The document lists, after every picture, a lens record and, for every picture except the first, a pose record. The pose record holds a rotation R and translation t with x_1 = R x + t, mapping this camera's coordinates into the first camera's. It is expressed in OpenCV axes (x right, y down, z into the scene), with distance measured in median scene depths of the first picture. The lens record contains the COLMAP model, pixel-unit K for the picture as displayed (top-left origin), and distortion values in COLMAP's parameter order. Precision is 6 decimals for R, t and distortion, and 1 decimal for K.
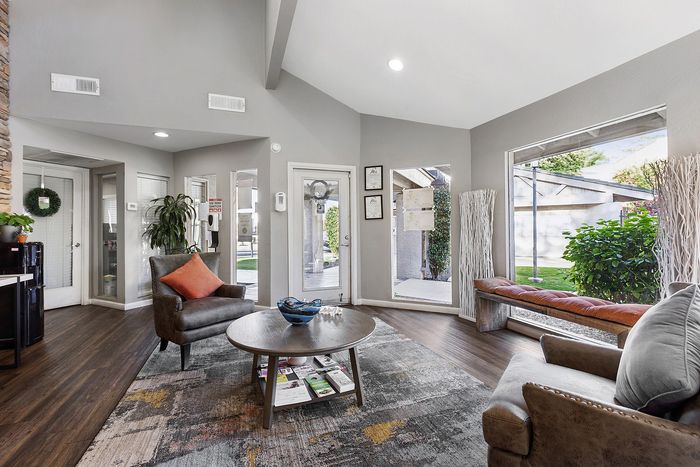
lens RADIAL K [[311.5, 0, 350.0], [0, 311.5, 233.5], [0, 0, 1]] dist [0.000650, 0.000109]
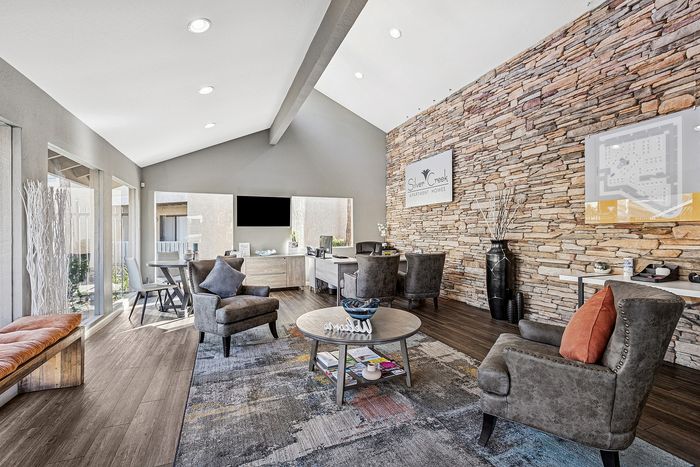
lens RADIAL K [[311.5, 0, 350.0], [0, 311.5, 233.5], [0, 0, 1]] dist [0.000650, 0.000109]
pose [[-0.999078, 0.005738, -0.042535, -0.079515], [0.005550, 0.999974, 0.004527, -0.046656], [0.042560, 0.004287, -0.999085, 2.474569]]
